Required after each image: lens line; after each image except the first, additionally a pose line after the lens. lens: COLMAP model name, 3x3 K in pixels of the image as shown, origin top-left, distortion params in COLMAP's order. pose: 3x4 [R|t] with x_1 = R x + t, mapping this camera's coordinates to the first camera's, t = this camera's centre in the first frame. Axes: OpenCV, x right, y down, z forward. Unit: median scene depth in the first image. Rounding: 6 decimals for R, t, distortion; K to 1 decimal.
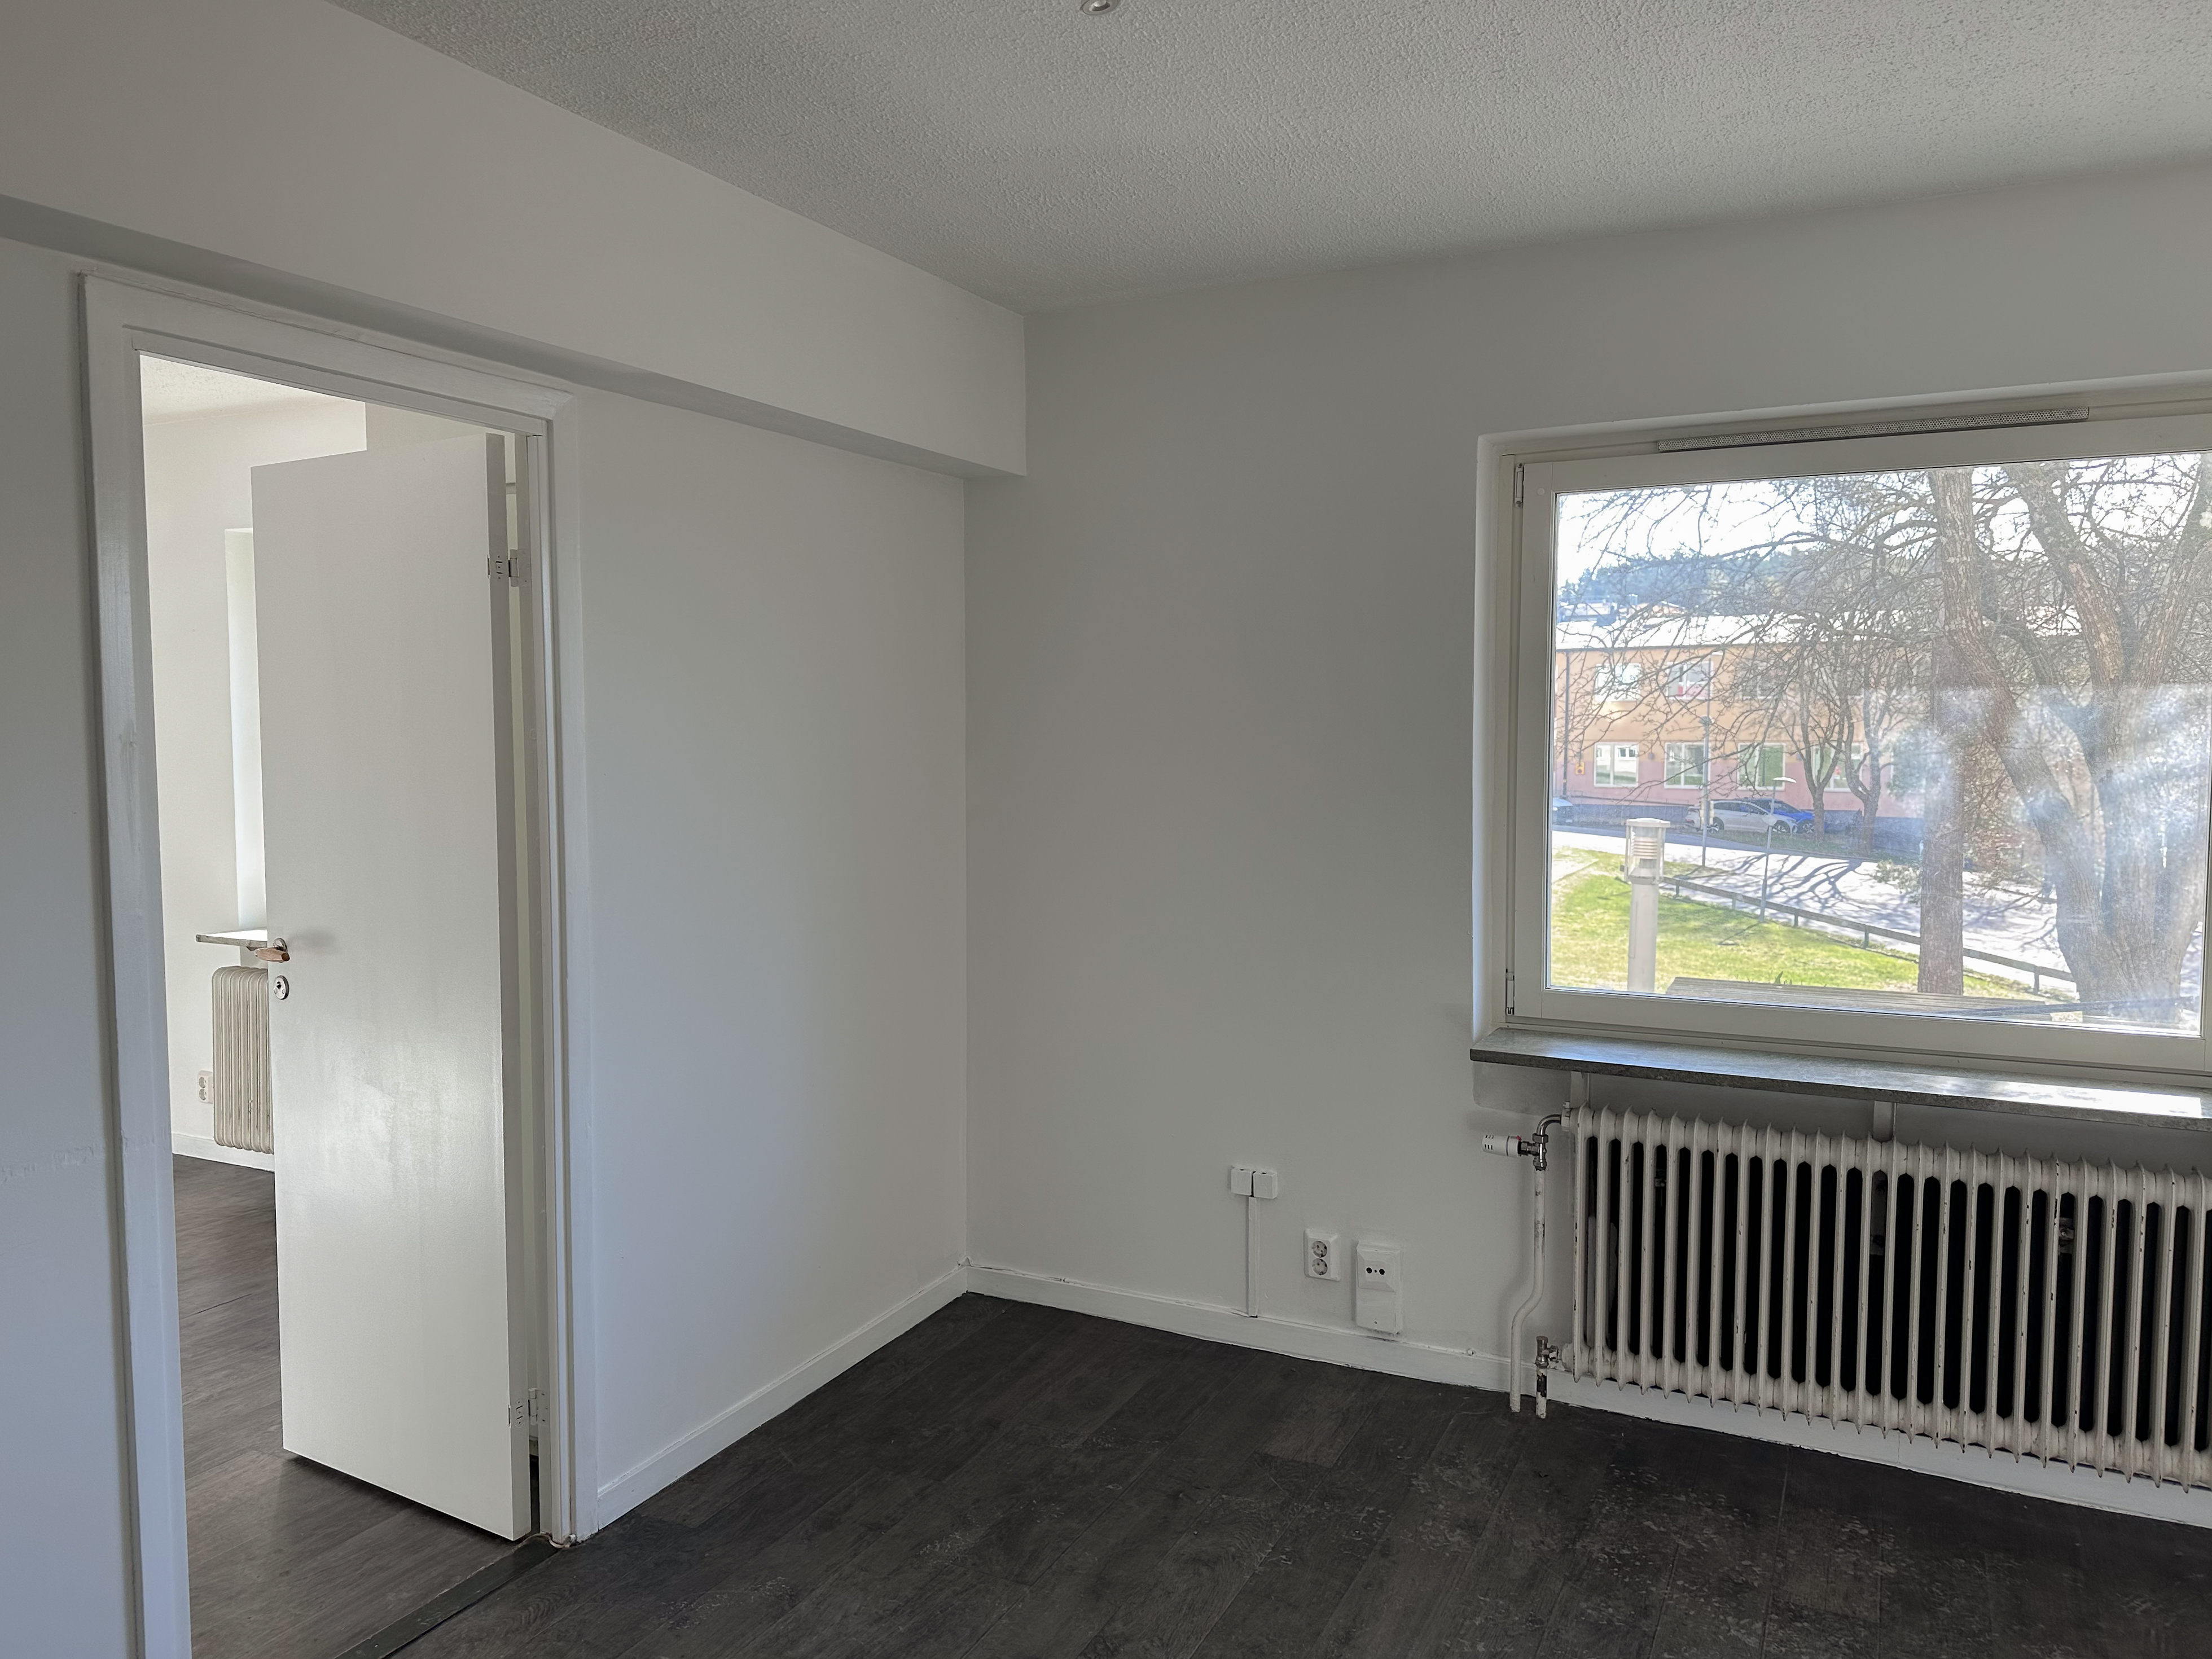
lens RADIAL K [[1566.1, 0, 1108.6], [0, 1566.1, 837.9], [0, 0, 1]] dist [0.067865, -0.077938]
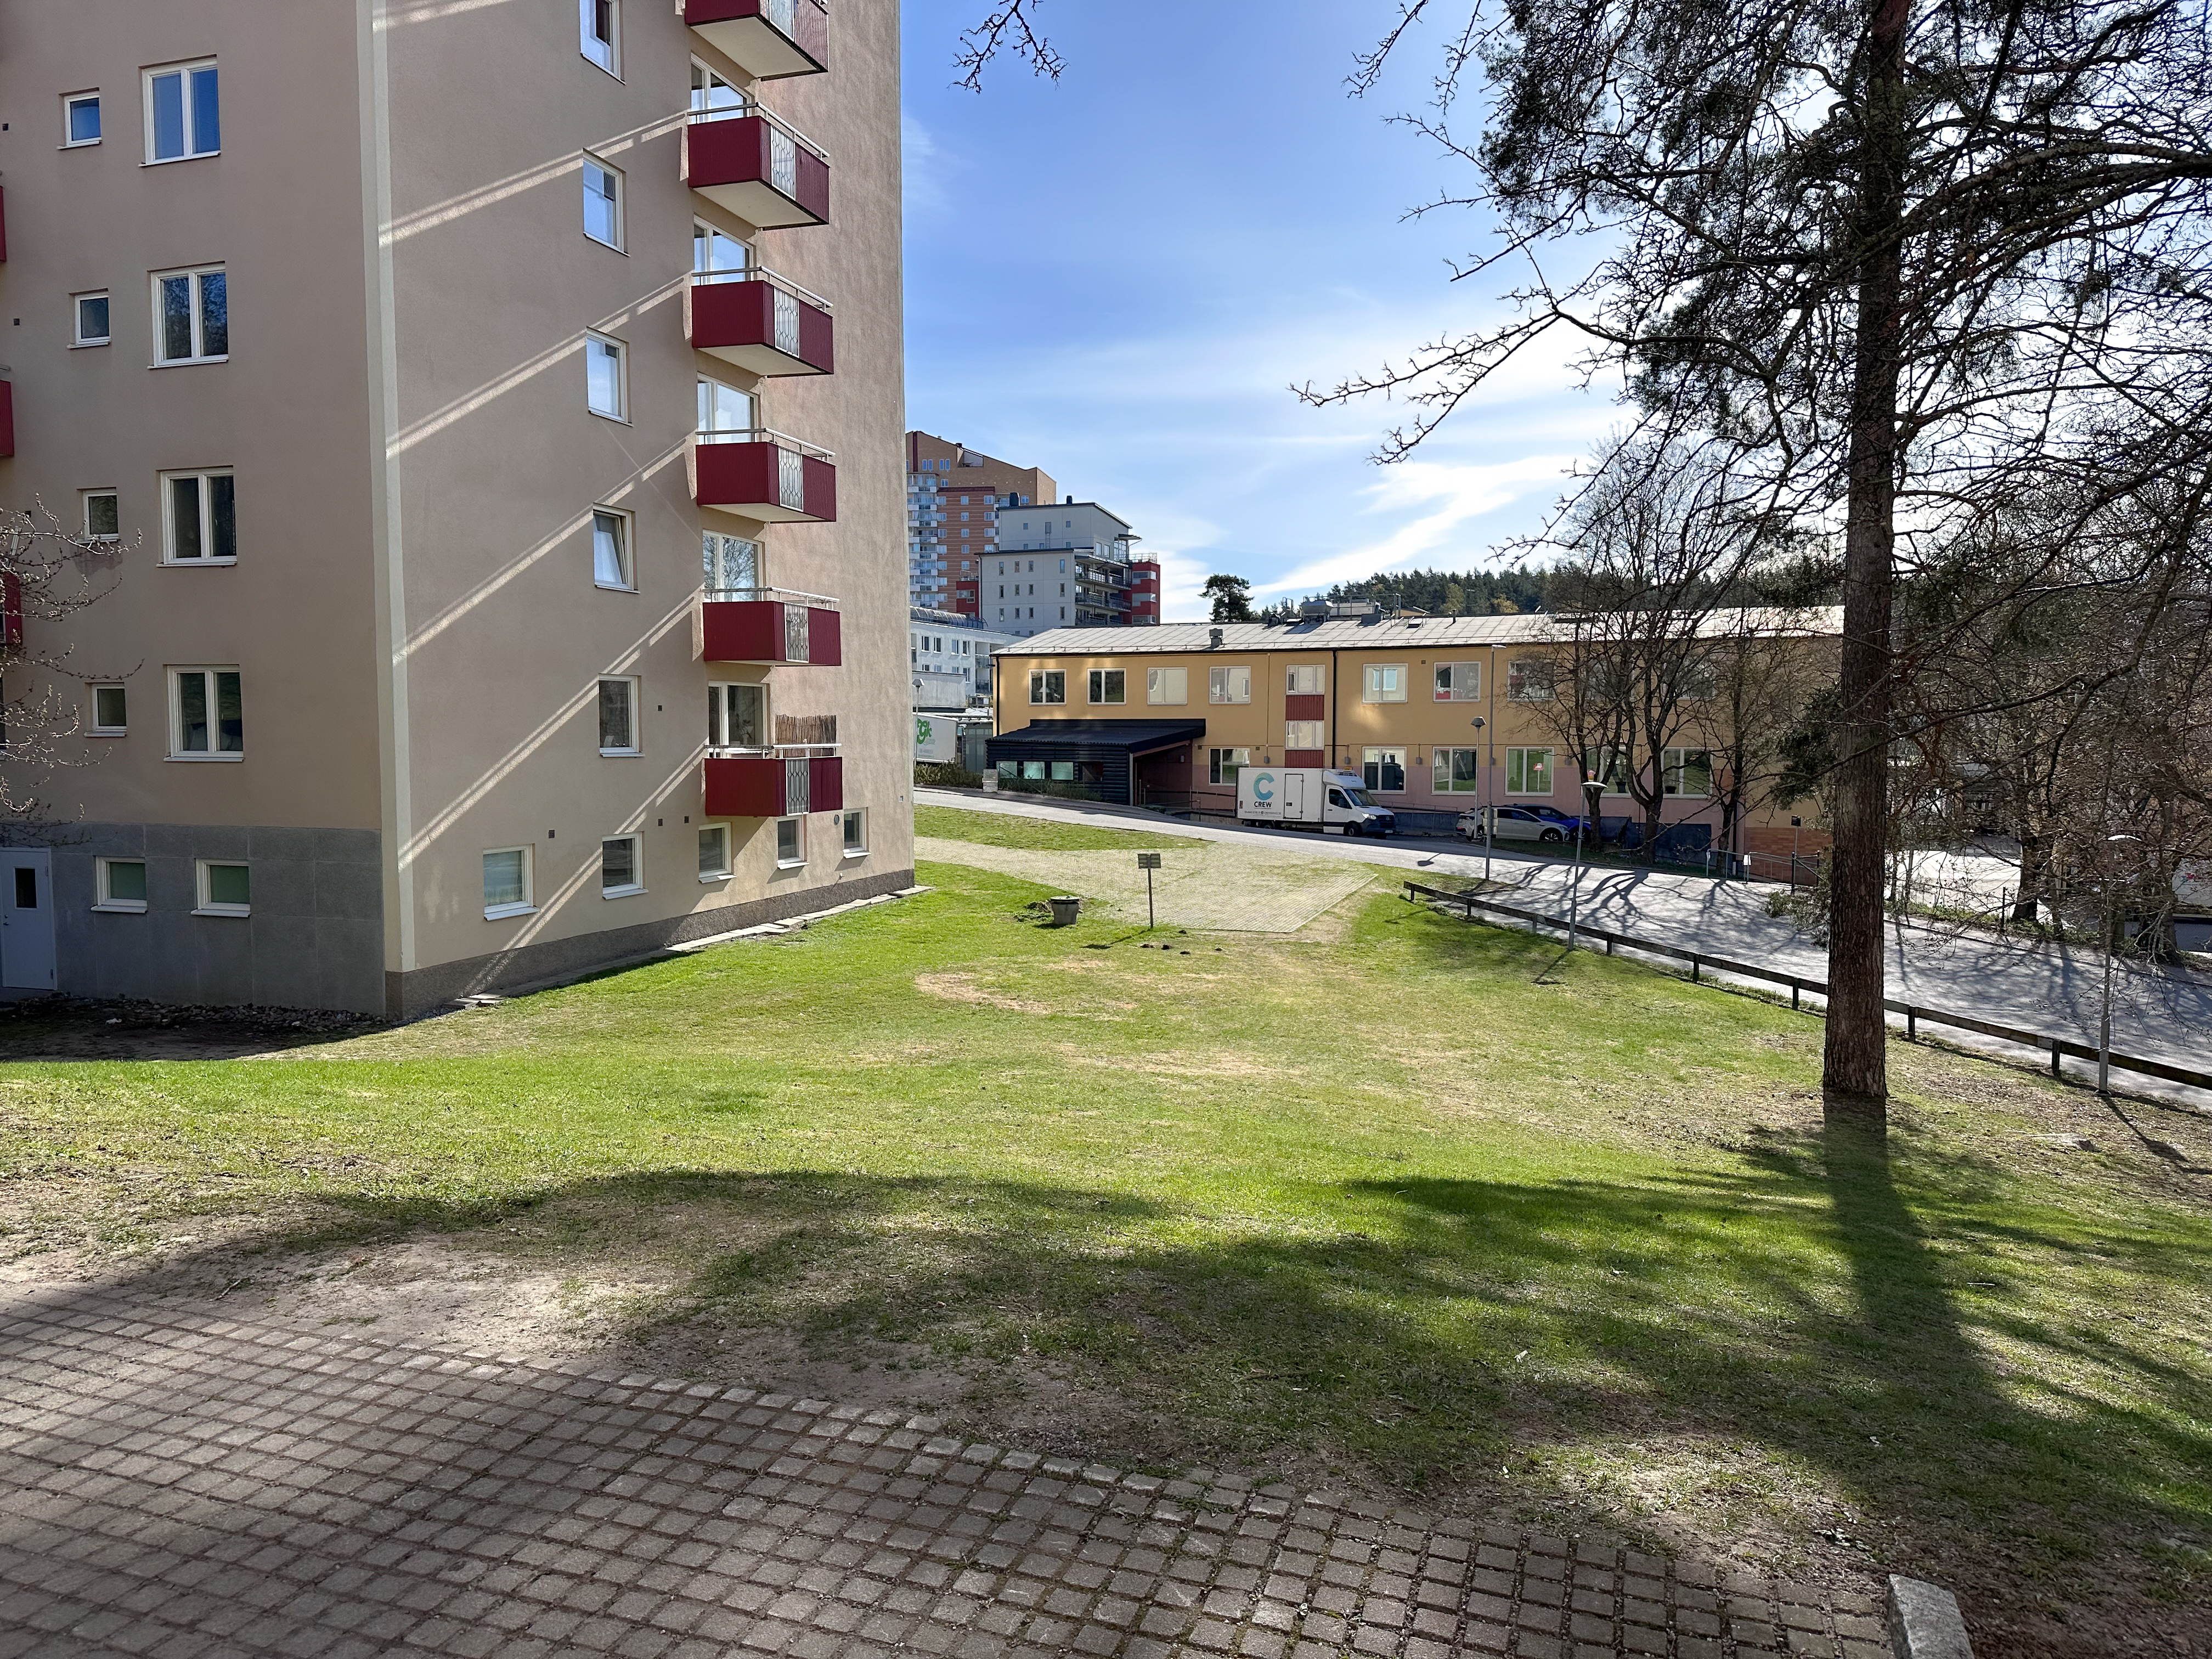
lens RADIAL K [[1566.1, 0, 1101.8], [0, 1566.1, 832.6], [0, 0, 1]] dist [0.067865, -0.077938]
pose [[0.989602, -0.011237, 0.143390, 0.026159], [0.012471, 0.999893, -0.007709, -0.005639], [-0.143288, 0.009417, 0.989636, 0.134408]]
